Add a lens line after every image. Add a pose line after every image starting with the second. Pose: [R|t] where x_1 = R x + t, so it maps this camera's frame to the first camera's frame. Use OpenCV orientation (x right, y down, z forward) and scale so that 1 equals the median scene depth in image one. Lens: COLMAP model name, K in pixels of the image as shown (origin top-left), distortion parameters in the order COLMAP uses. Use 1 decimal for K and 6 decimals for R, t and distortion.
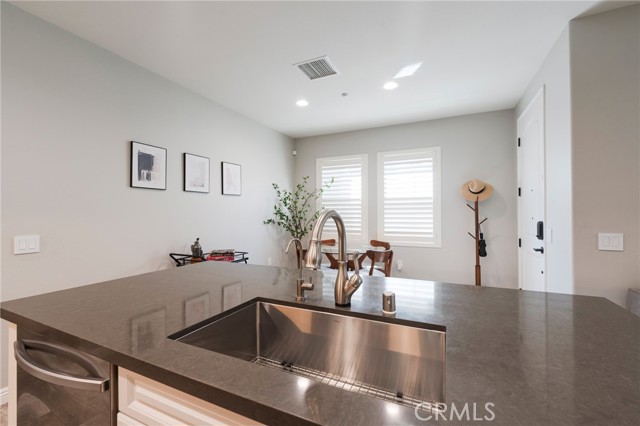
lens RADIAL K [[259.4, 0, 323.9], [0, 259.4, 207.9], [0, 0, 1]] dist [0.004332, -0.001870]
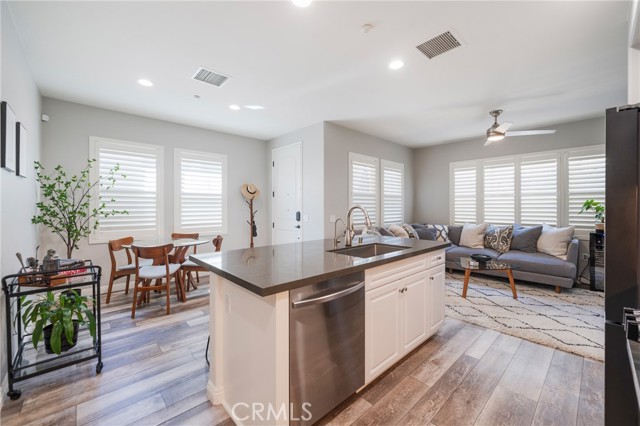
lens RADIAL K [[259.4, 0, 318.0], [0, 259.4, 207.8], [0, 0, 1]] dist [0.004332, -0.001870]
pose [[0.335918, 0.002236, 0.941889, -0.692782], [-0.025044, 0.999665, 0.006559, 0.003312], [-0.941558, -0.025791, 0.335861, 0.133956]]
